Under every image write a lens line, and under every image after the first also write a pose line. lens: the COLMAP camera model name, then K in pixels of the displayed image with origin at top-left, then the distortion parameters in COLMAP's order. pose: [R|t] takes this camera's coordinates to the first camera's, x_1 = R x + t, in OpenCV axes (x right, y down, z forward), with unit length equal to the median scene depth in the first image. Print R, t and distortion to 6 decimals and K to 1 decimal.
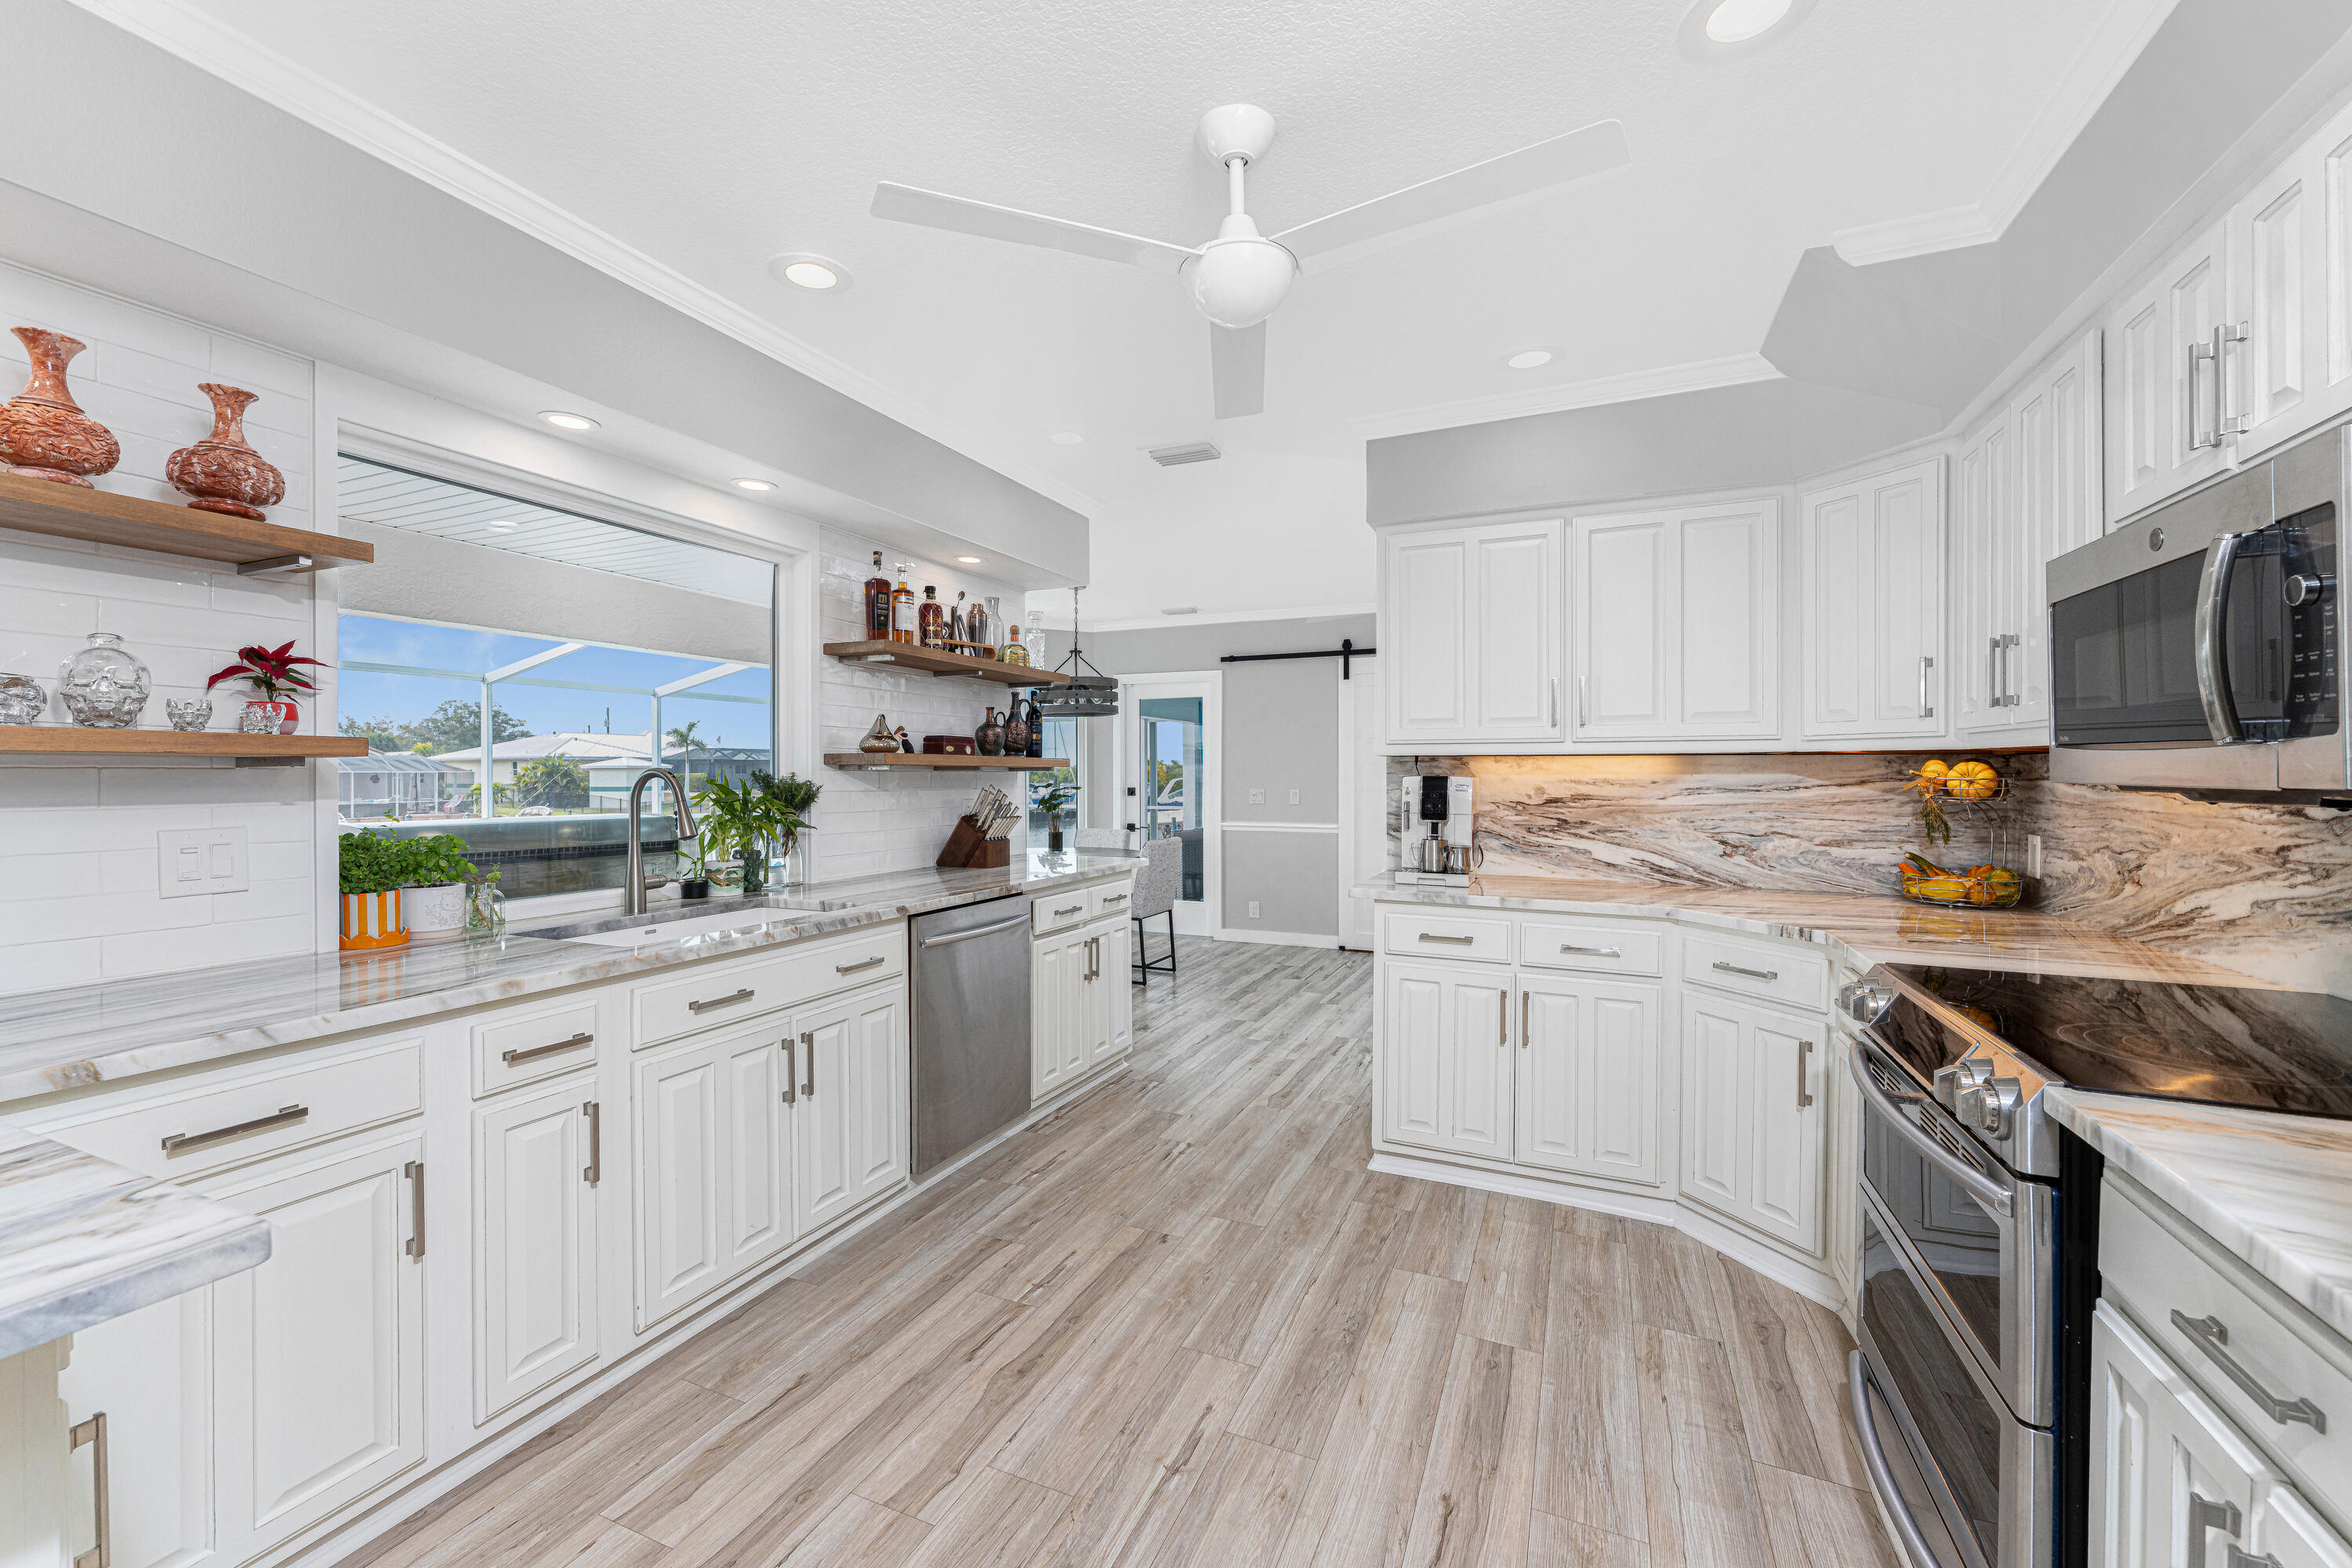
lens RADIAL K [[947.7, 0, 1219.0], [0, 947.7, 788.4], [0, 0, 1]] dist [0.003240, -0.000168]
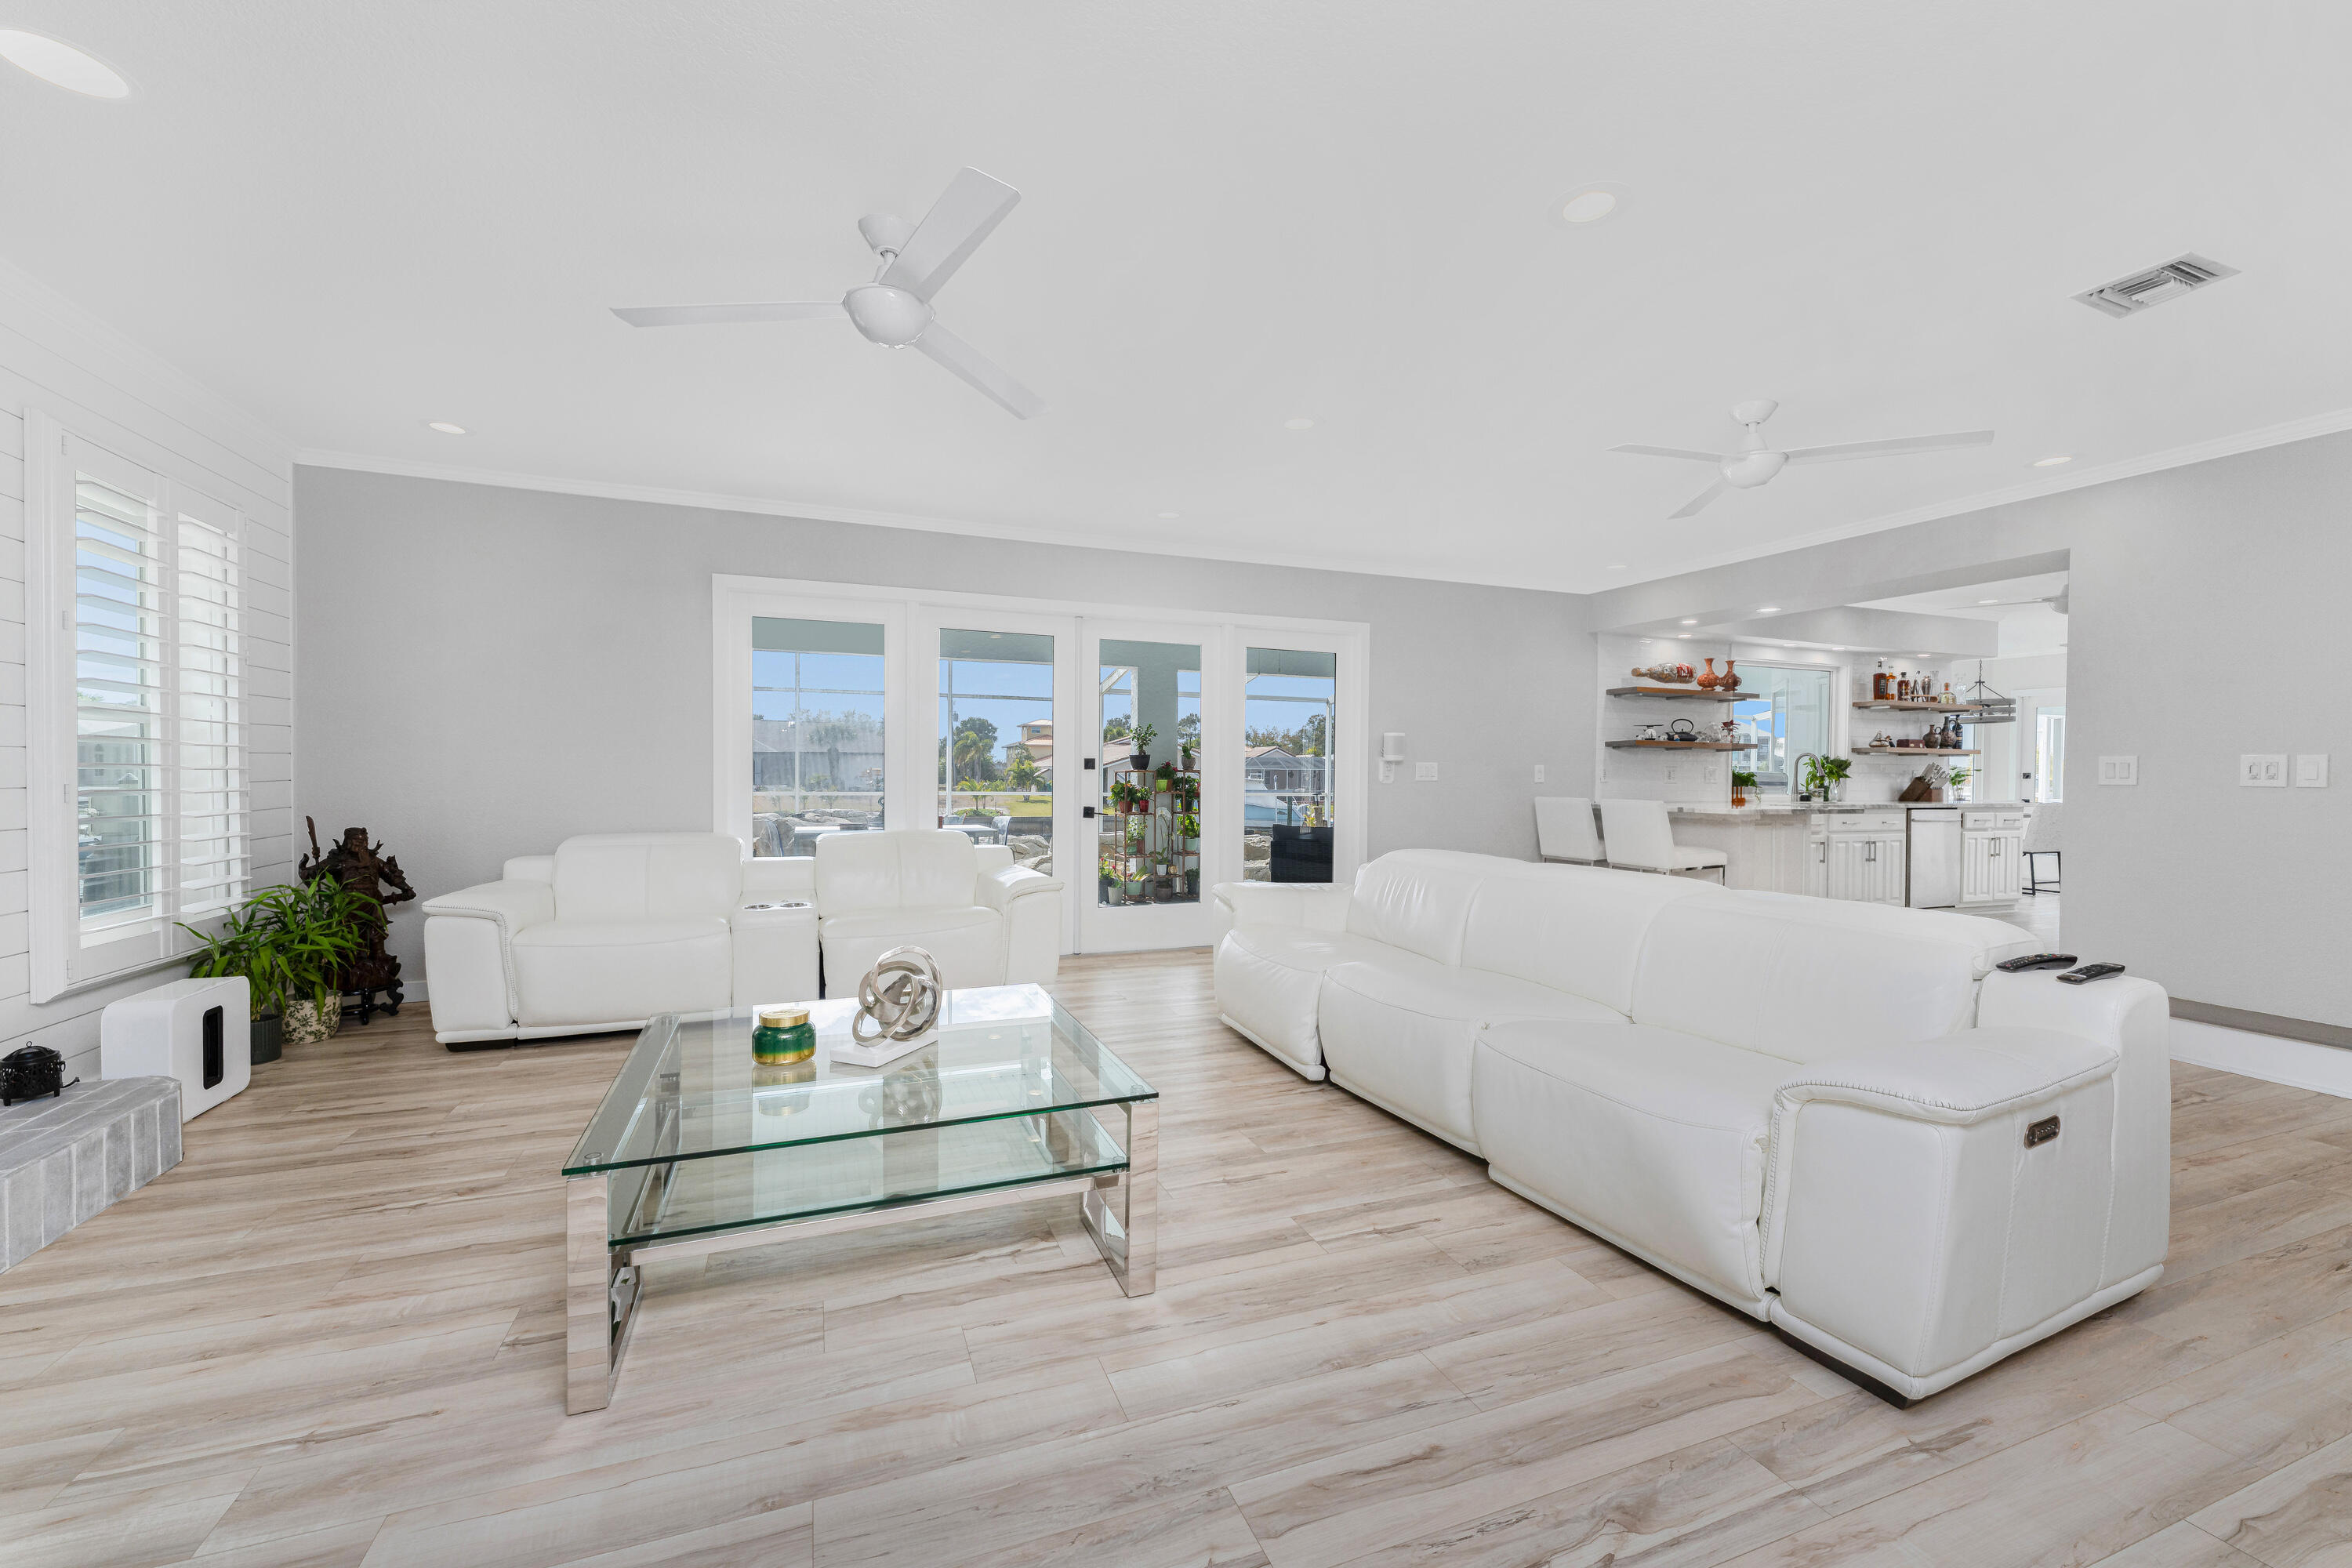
lens RADIAL K [[947.7, 0, 1175.0], [0, 947.7, 776.2], [0, 0, 1]] dist [0.003240, -0.000168]
pose [[0.677297, 0.020583, -0.735422, 0.214480], [-0.024914, 0.999677, 0.005034, 0.074164], [0.735288, 0.014913, 0.677591, -2.108193]]
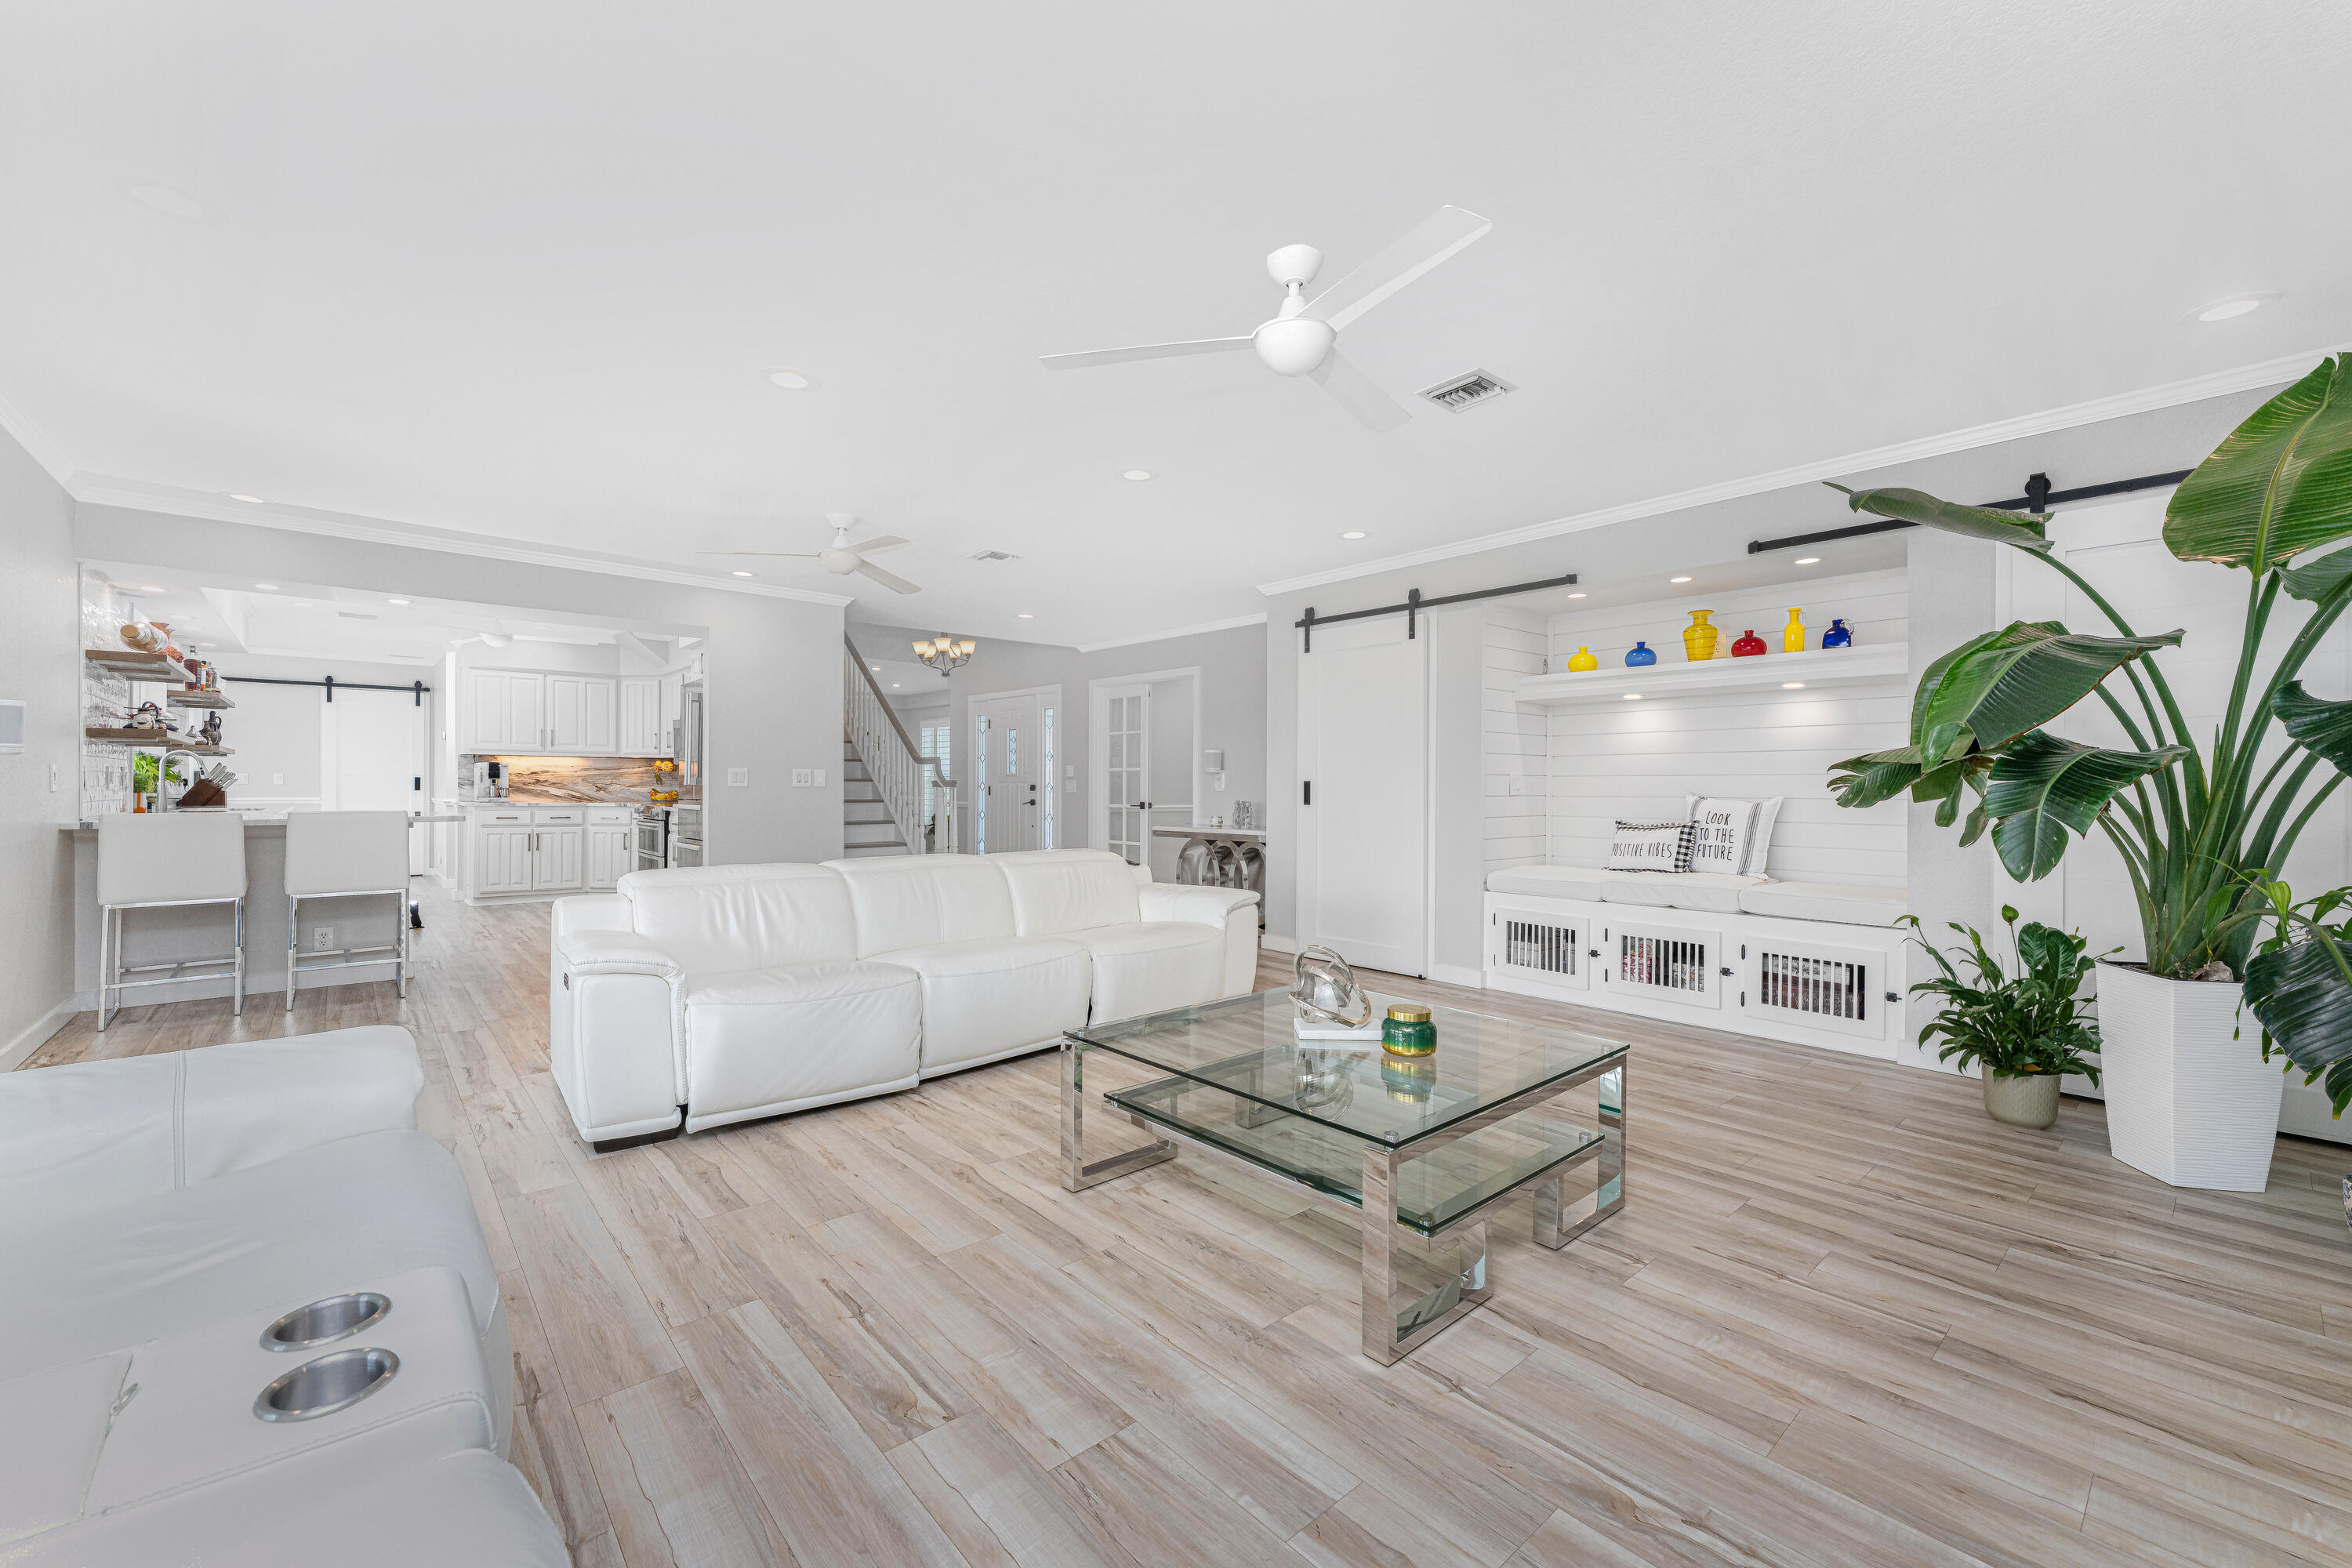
lens RADIAL K [[947.7, 0, 1149.6], [0, 947.7, 790.2], [0, 0, 1]] dist [0.003240, -0.000168]
pose [[0.464032, 0.008834, 0.885774, -1.356782], [-0.002878, 0.999960, -0.008465, 0.086507], [-0.885814, 0.001378, 0.464039, -2.008492]]
